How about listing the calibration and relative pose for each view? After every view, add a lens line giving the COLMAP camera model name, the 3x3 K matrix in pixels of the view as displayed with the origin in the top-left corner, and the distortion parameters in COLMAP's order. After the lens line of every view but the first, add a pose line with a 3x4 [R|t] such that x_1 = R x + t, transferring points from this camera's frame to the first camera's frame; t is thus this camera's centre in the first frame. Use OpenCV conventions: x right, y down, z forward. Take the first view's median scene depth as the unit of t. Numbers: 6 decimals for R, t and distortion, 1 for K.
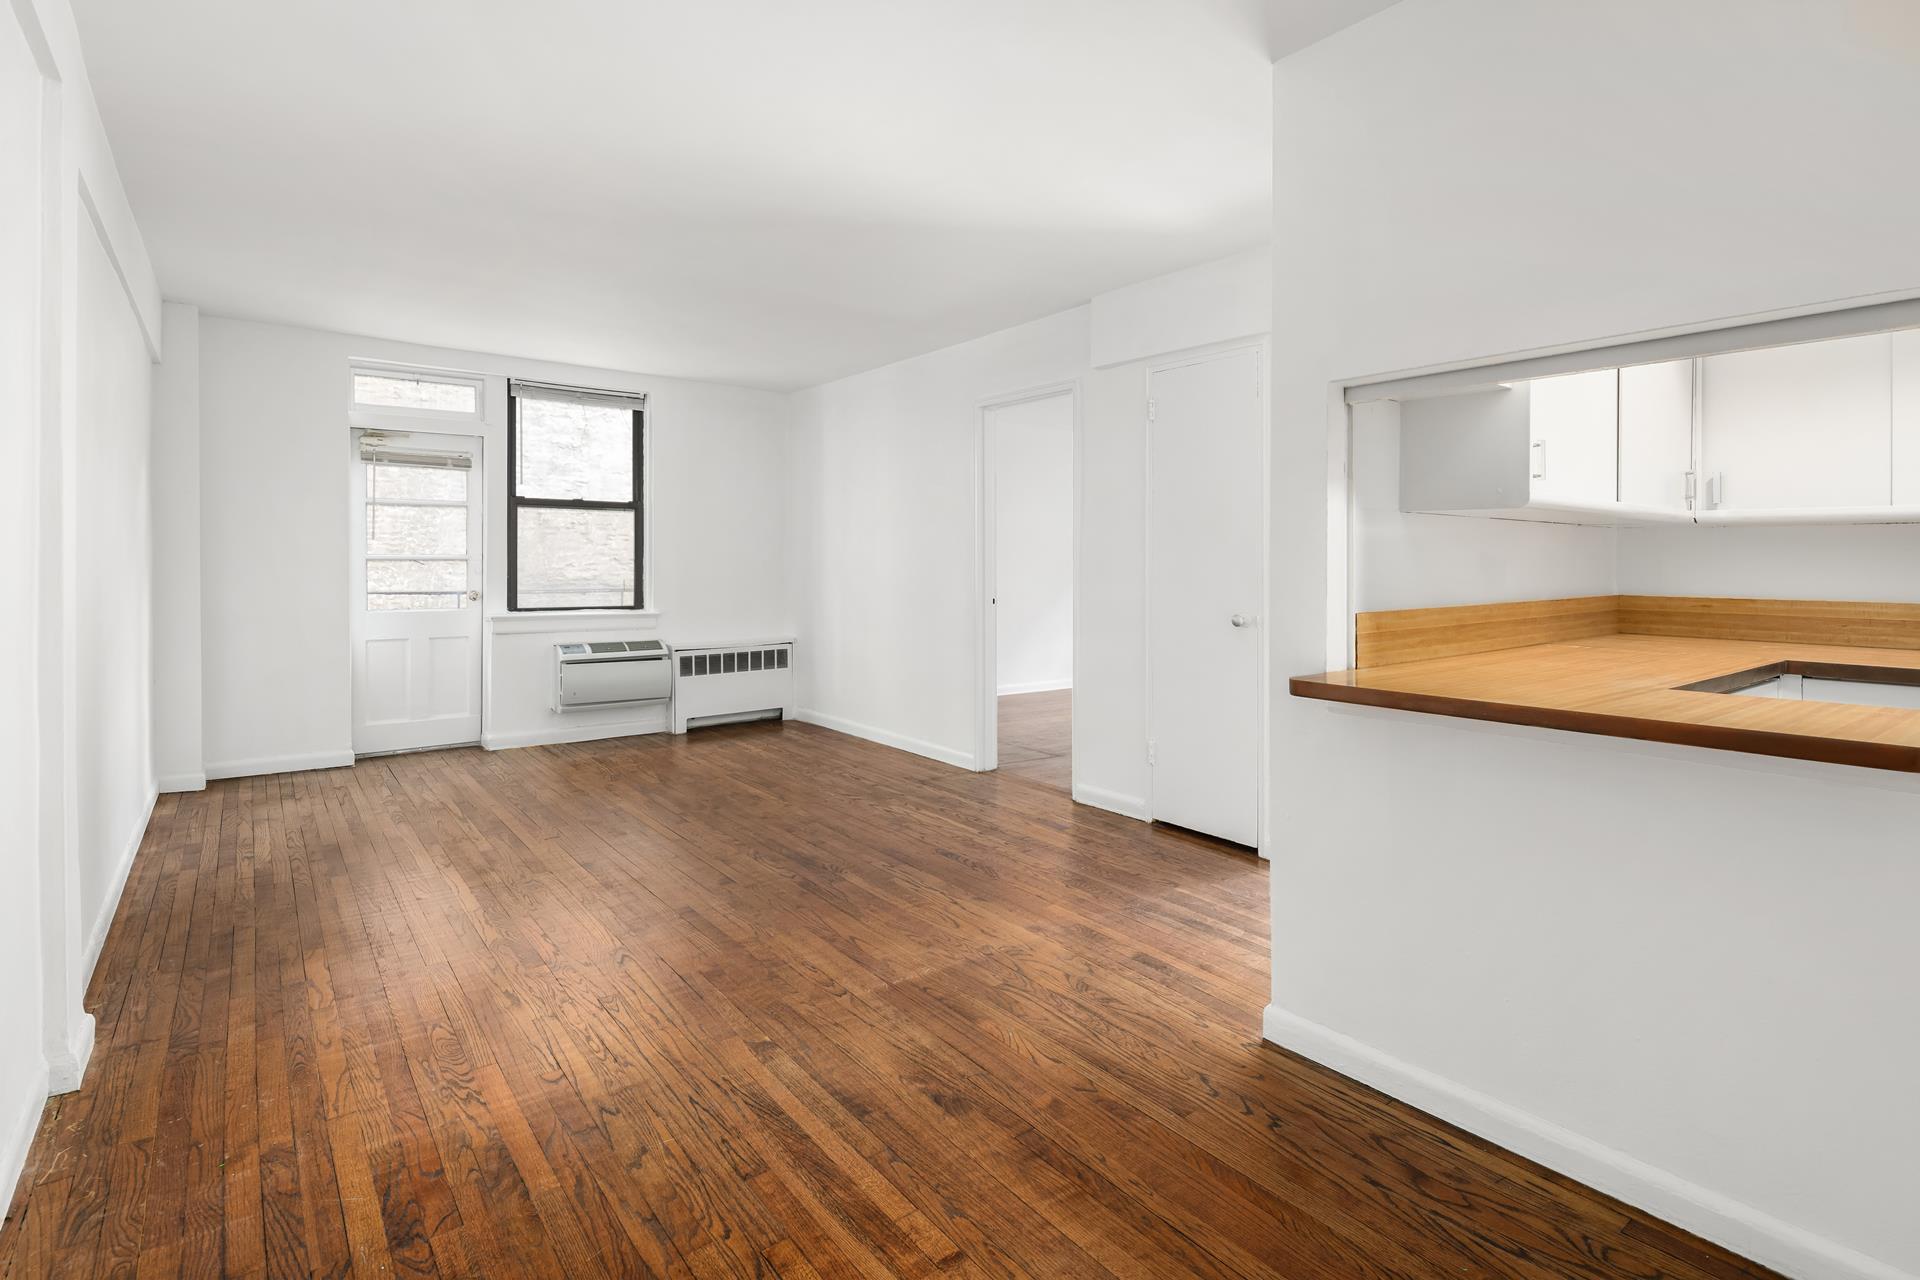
lens RADIAL K [[945.4, 0, 970.5], [0, 945.4, 651.4], [0, 0, 1]] dist [-0.002711, -0.000643]
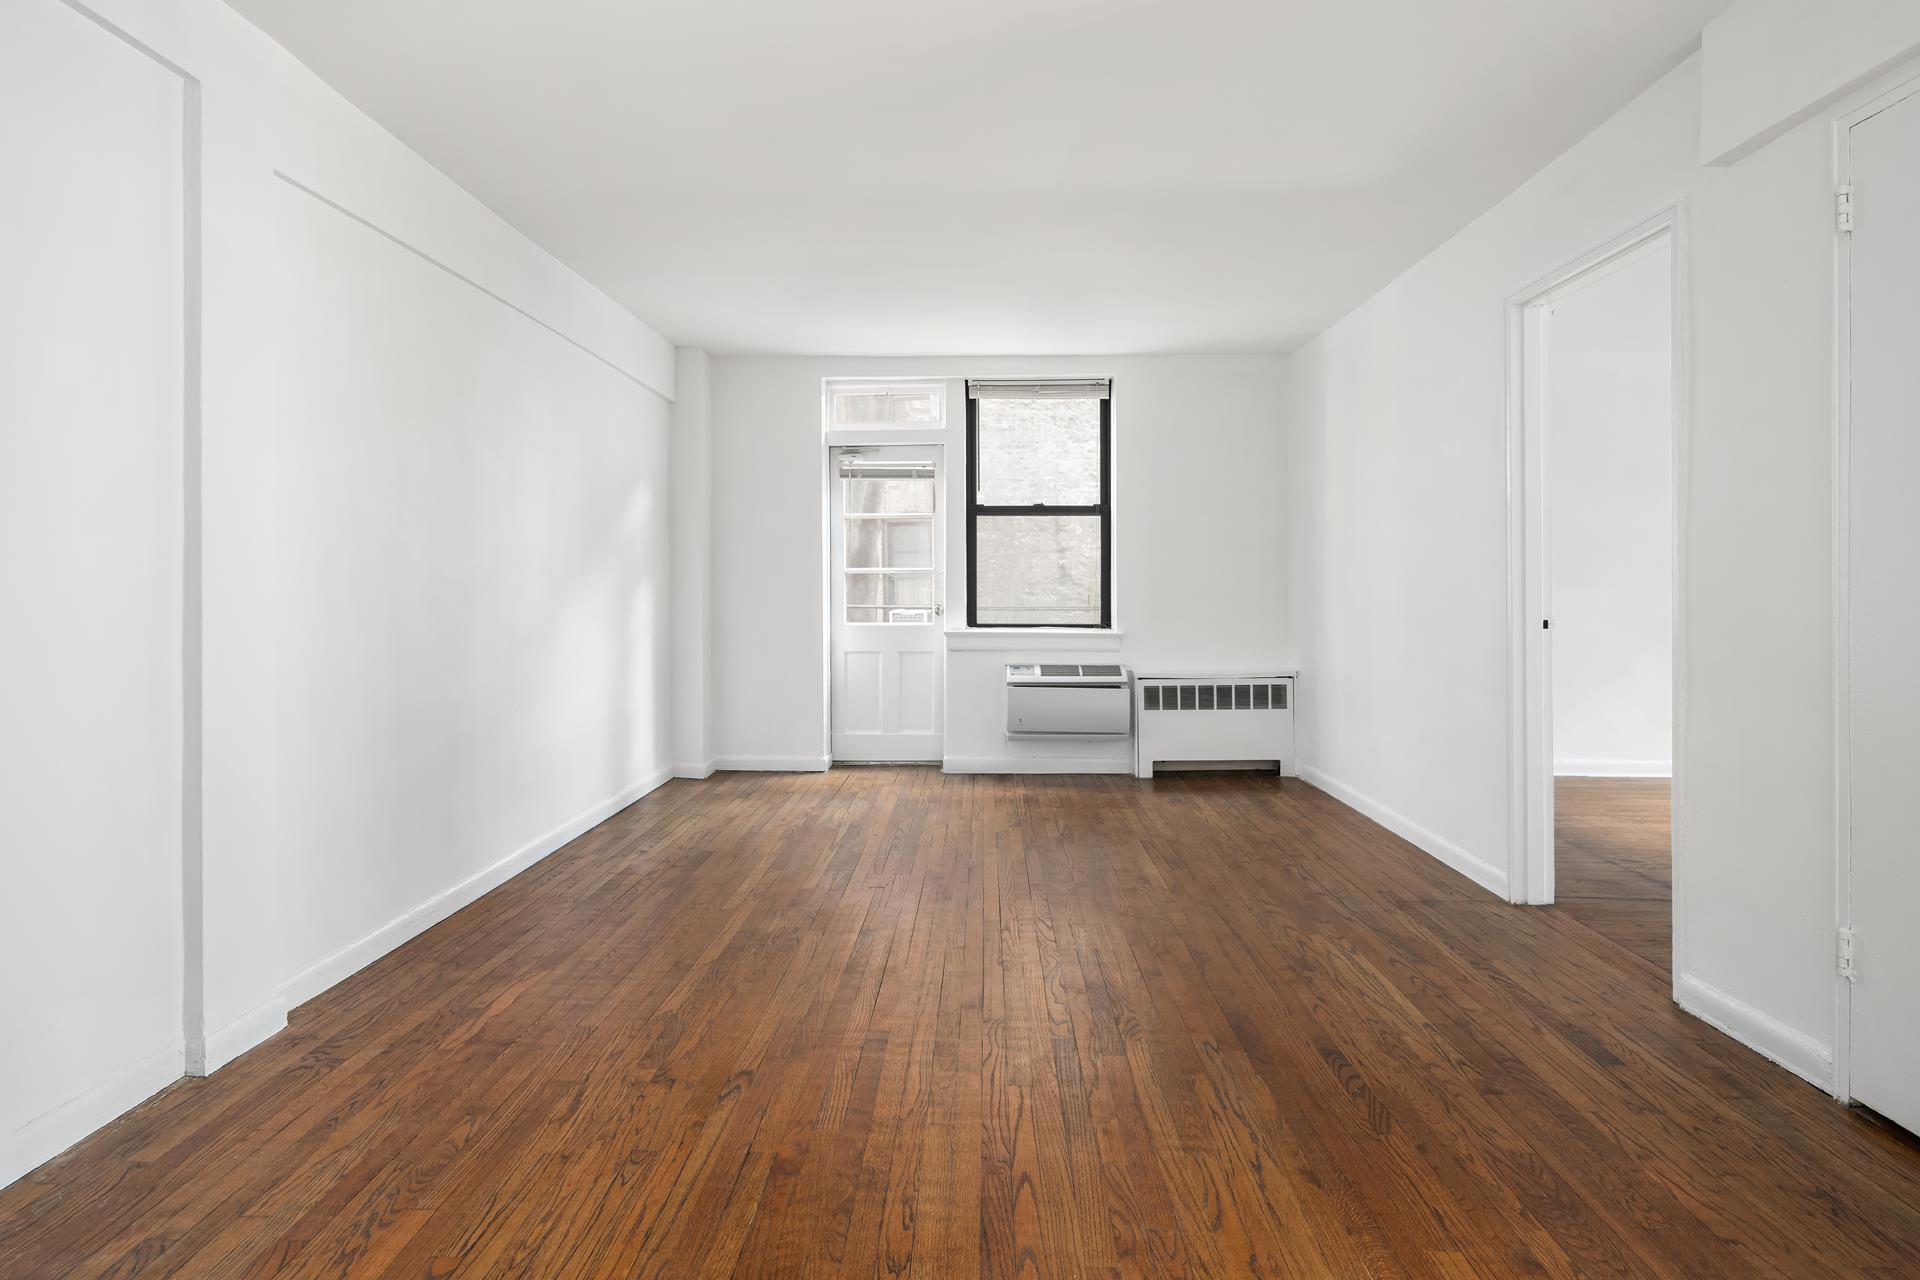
lens RADIAL K [[961.1, 0, 925.8], [0, 961.1, 639.7], [0, 0, 1]] dist [-0.002651, -0.001252]
pose [[0.760435, 0.030685, -0.648688, 0.102555], [-0.055857, 0.998272, -0.018257, -0.009694], [0.647007, 0.050117, 0.760835, 0.238263]]
